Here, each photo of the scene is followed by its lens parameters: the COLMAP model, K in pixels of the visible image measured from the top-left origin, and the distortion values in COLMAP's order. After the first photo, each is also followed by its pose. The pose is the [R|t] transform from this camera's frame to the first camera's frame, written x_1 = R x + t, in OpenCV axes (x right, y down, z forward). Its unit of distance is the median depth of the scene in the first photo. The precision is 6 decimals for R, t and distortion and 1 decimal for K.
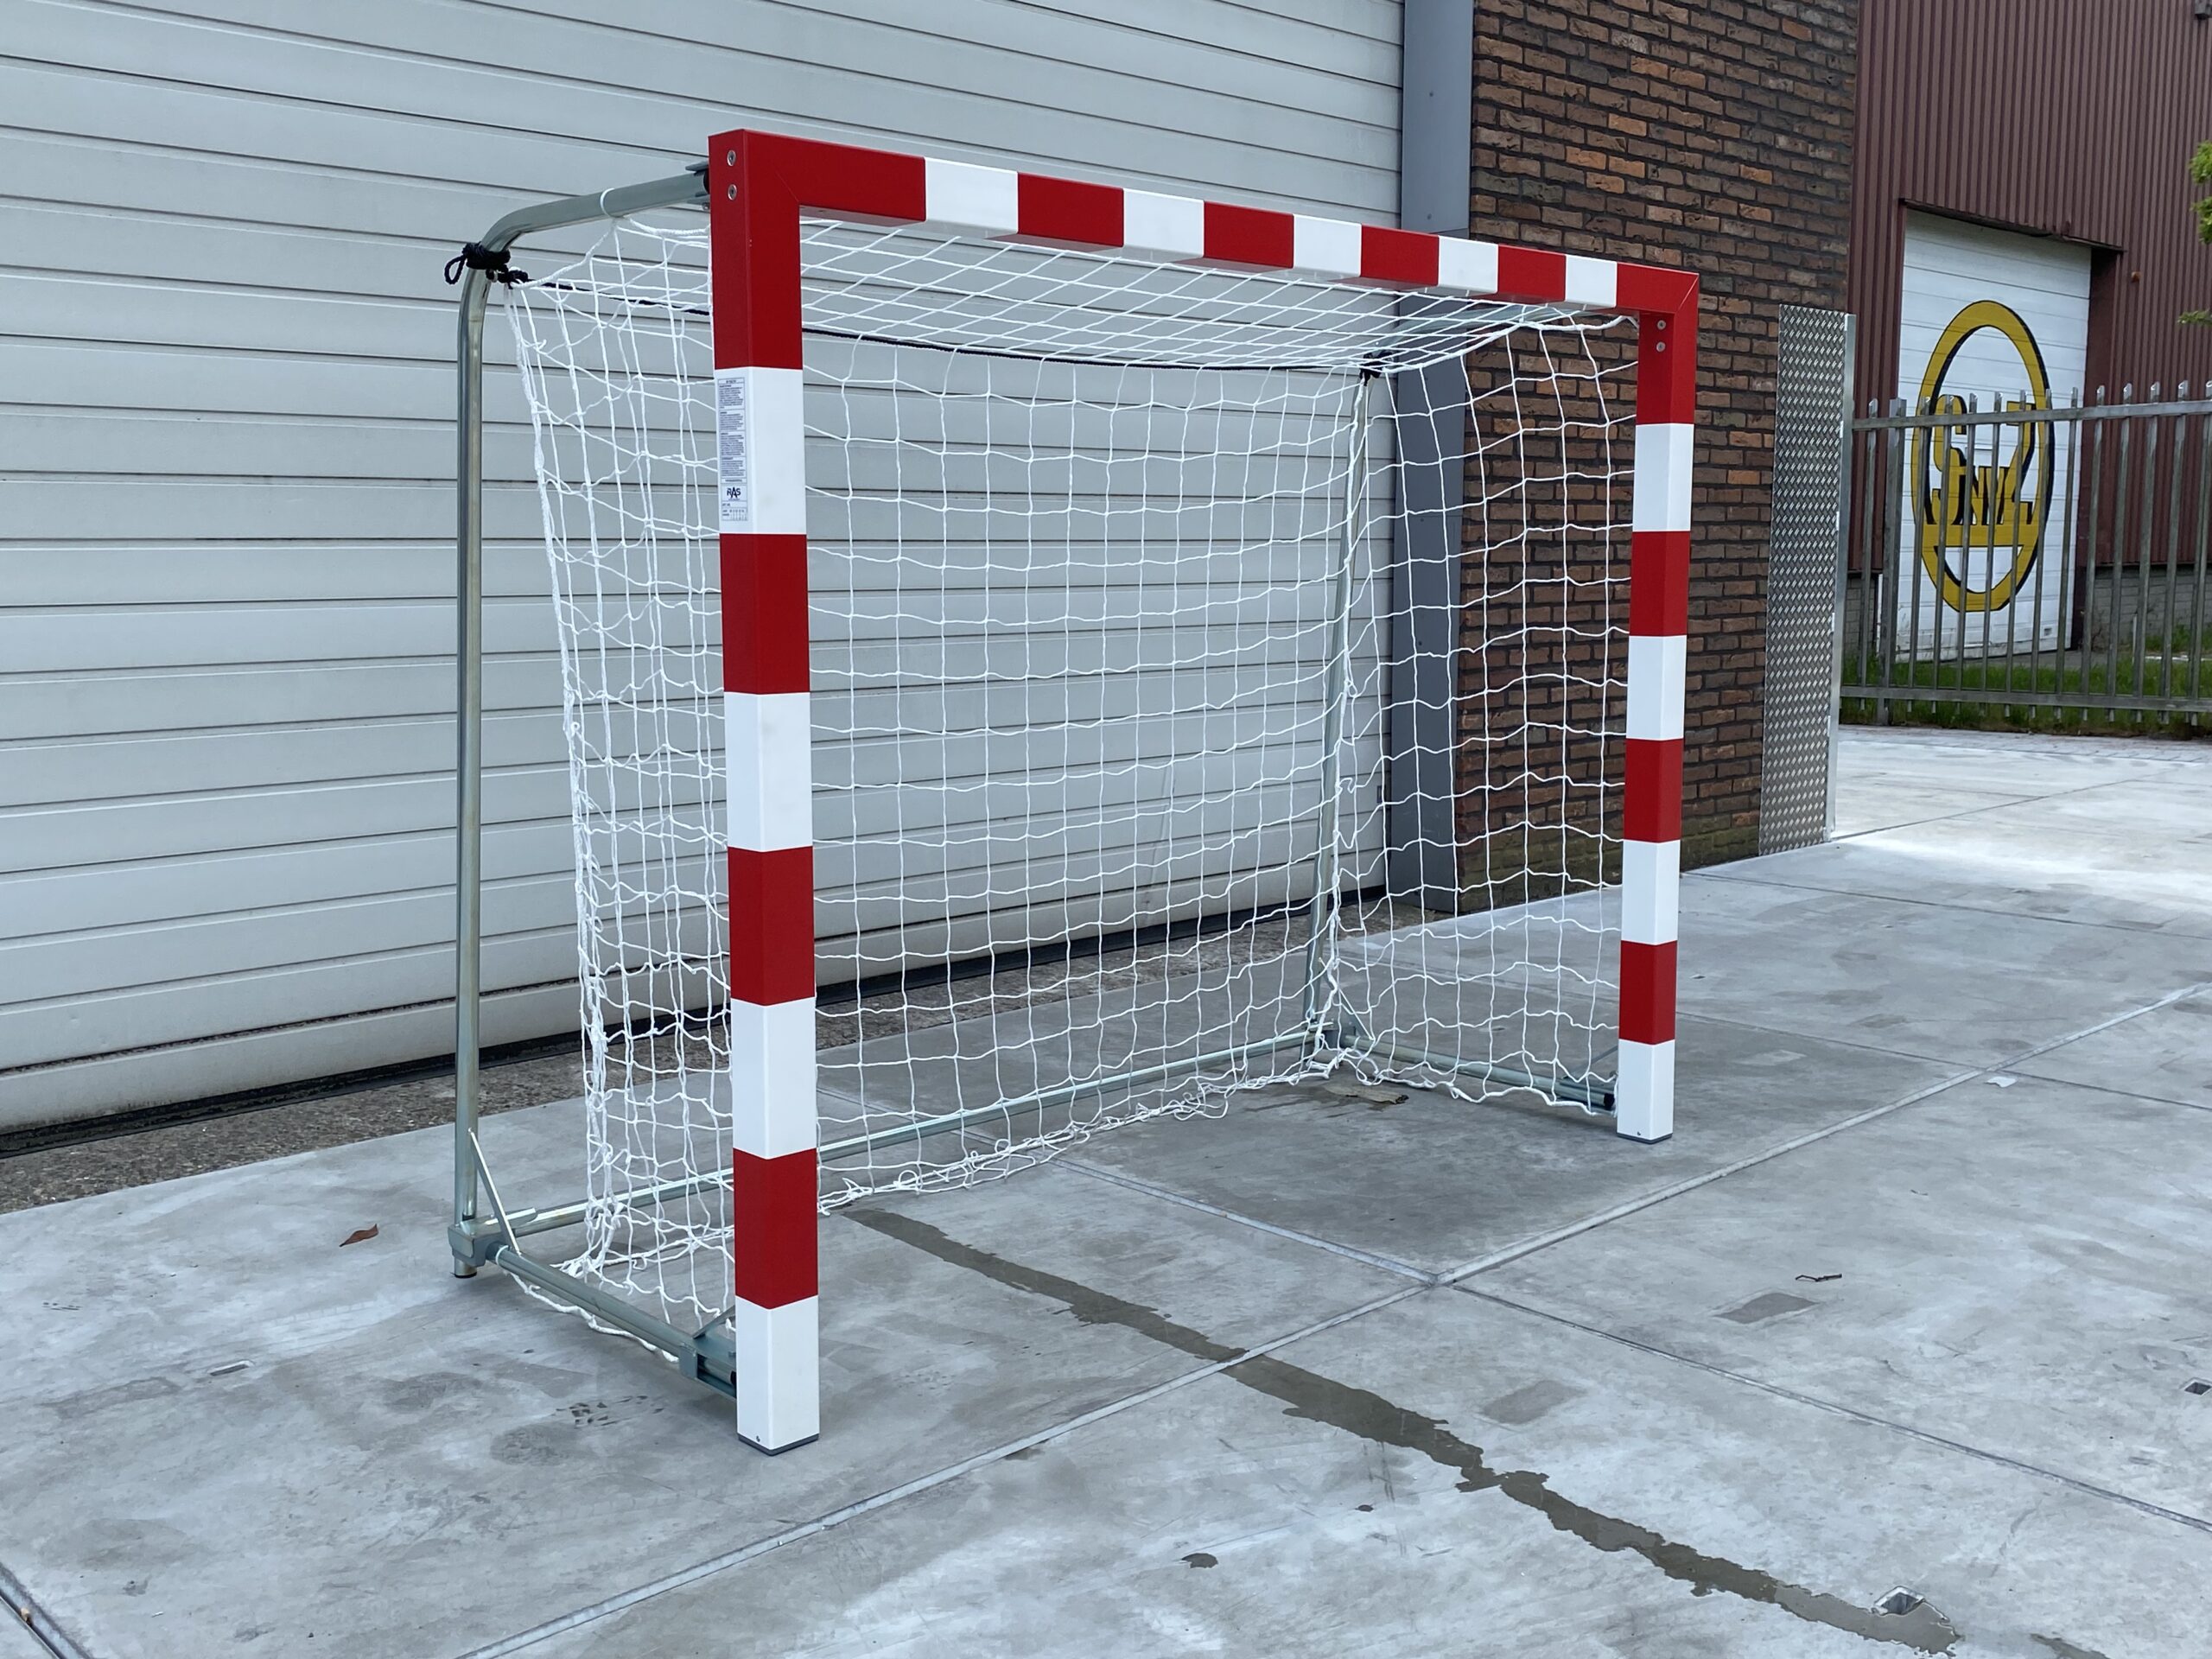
lens RADIAL K [[2153.2, 0, 1106.0], [0, 2153.2, 829.5], [0, 0, 1]] dist [0.066328, -0.149367]
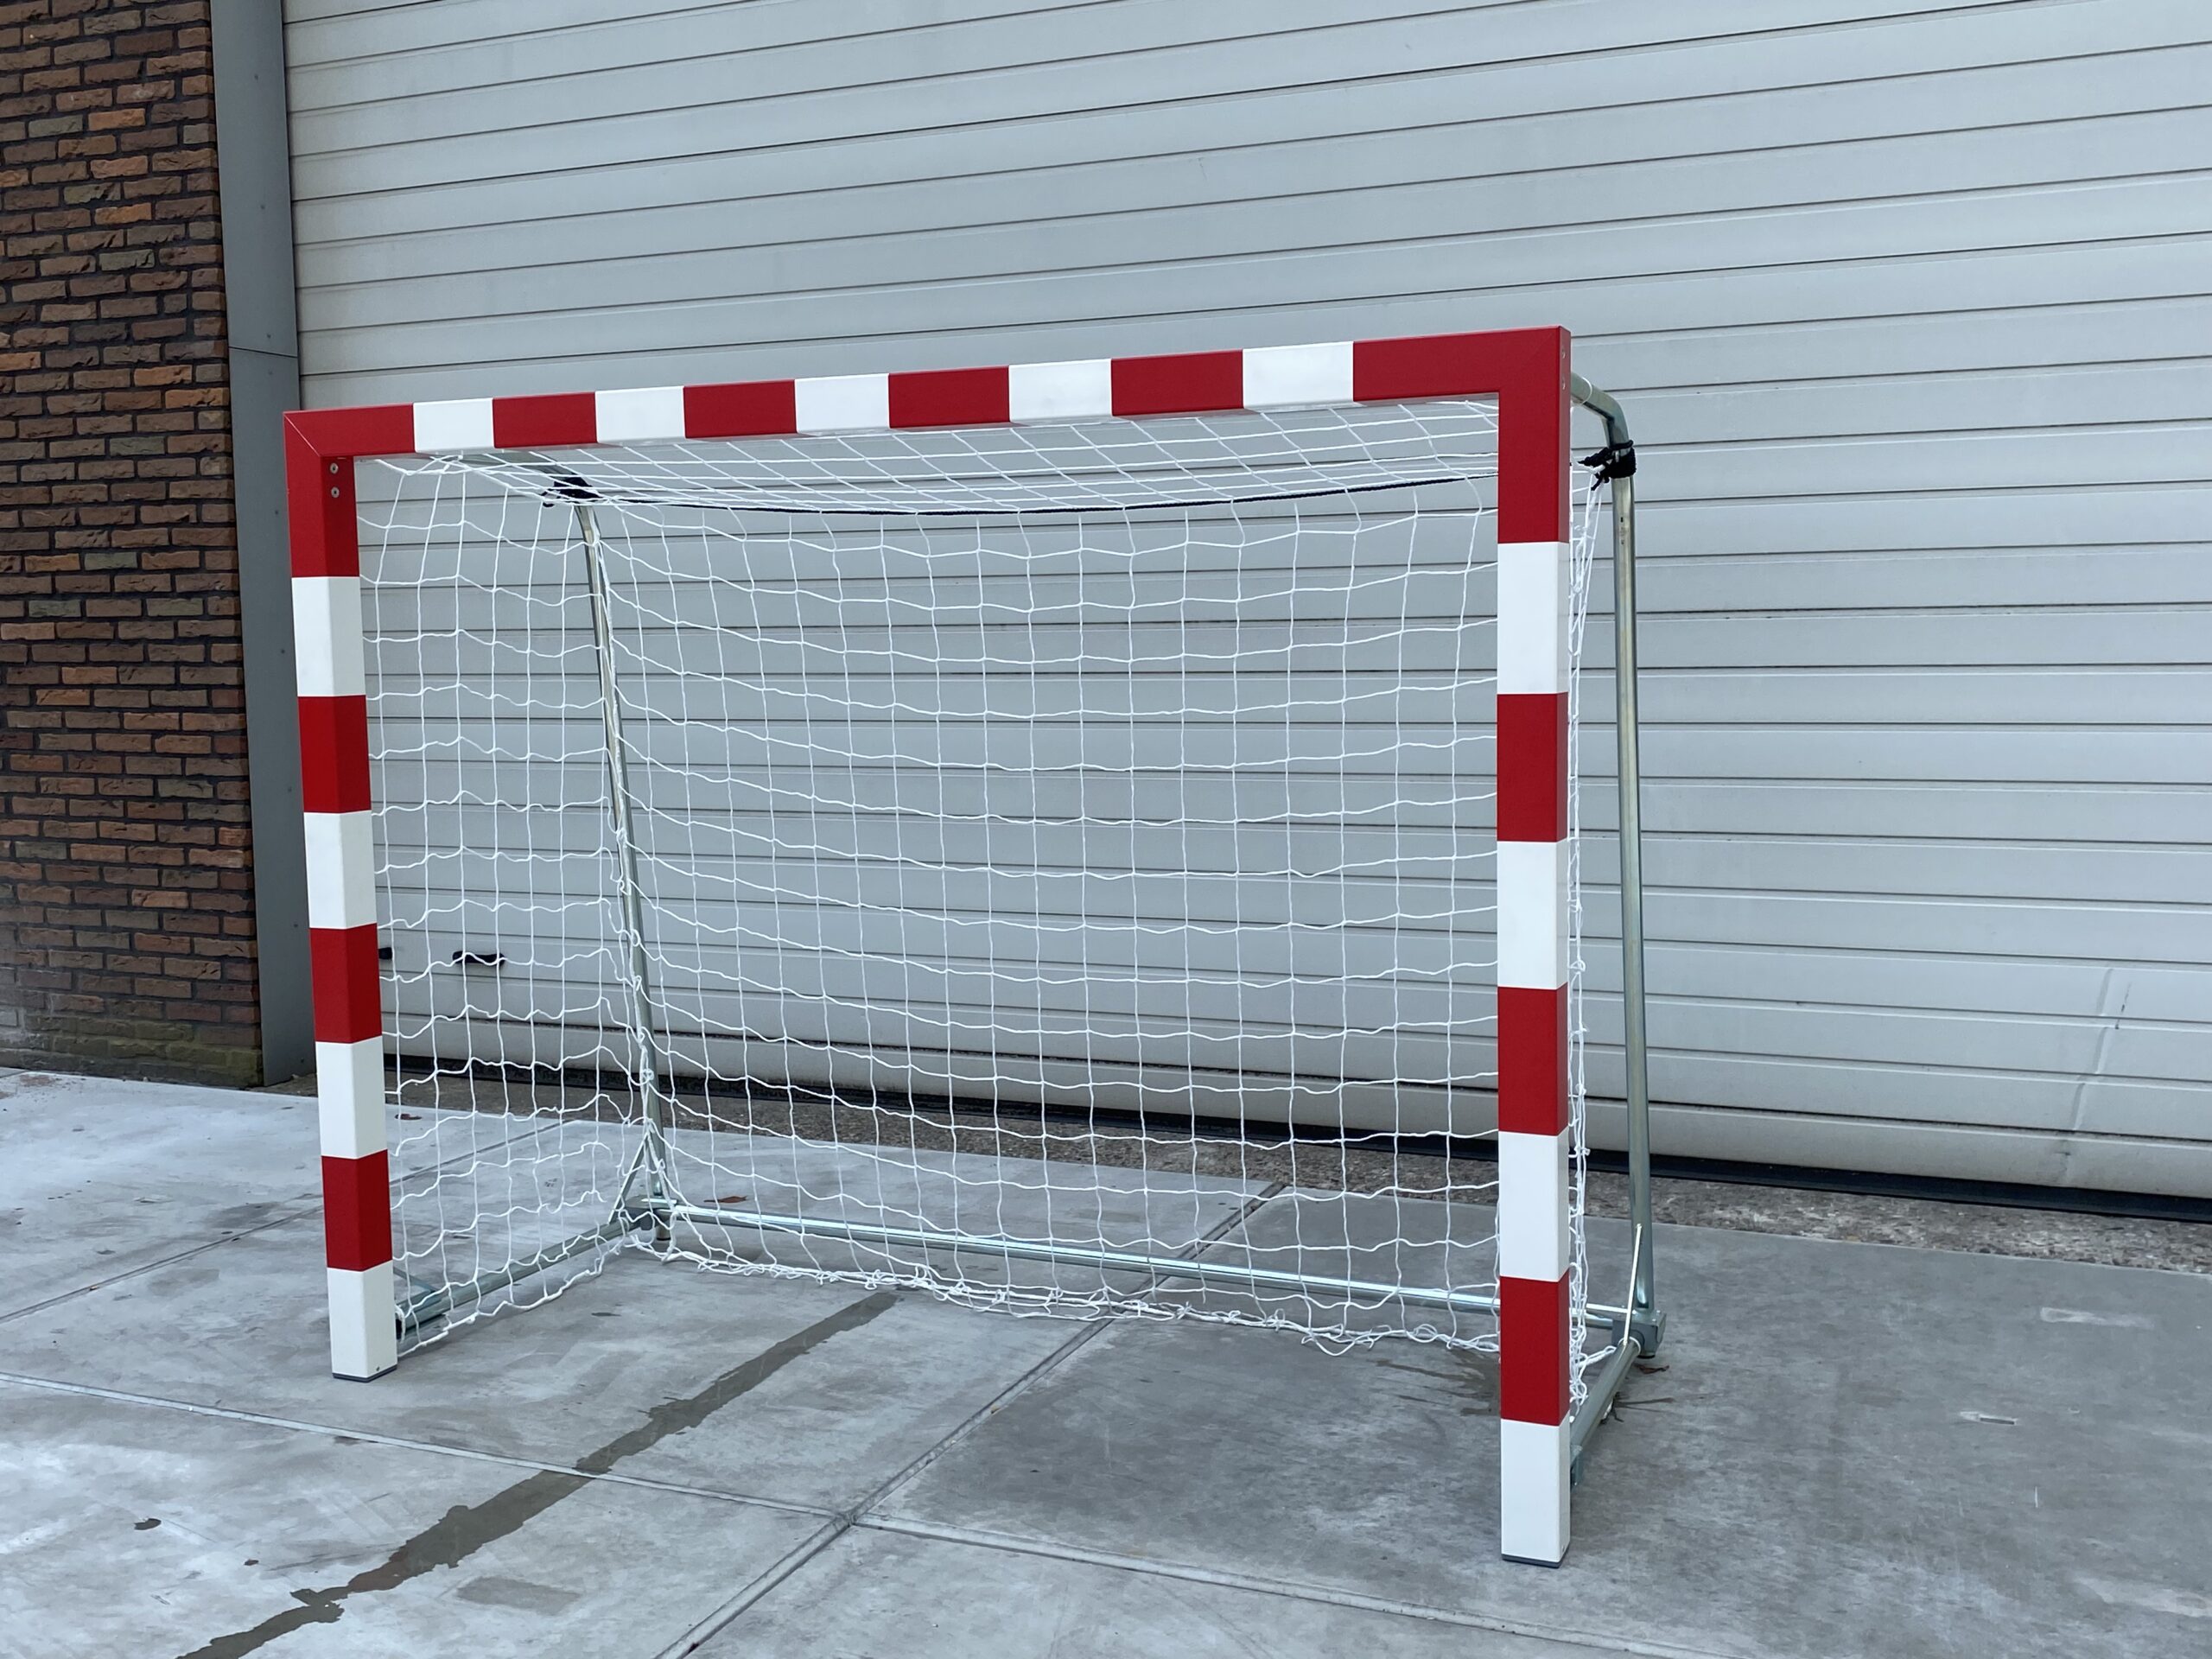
lens RADIAL K [[2074.8, 0, 1106.0], [0, 2074.8, 829.5], [0, 0, 1]] dist [0.001989, -0.016346]
pose [[0.417280, 0.088977, -0.904412, 1.036049], [-0.111741, 0.992667, 0.046104, -0.148104], [0.901882, 0.081822, 0.424162, 0.726901]]
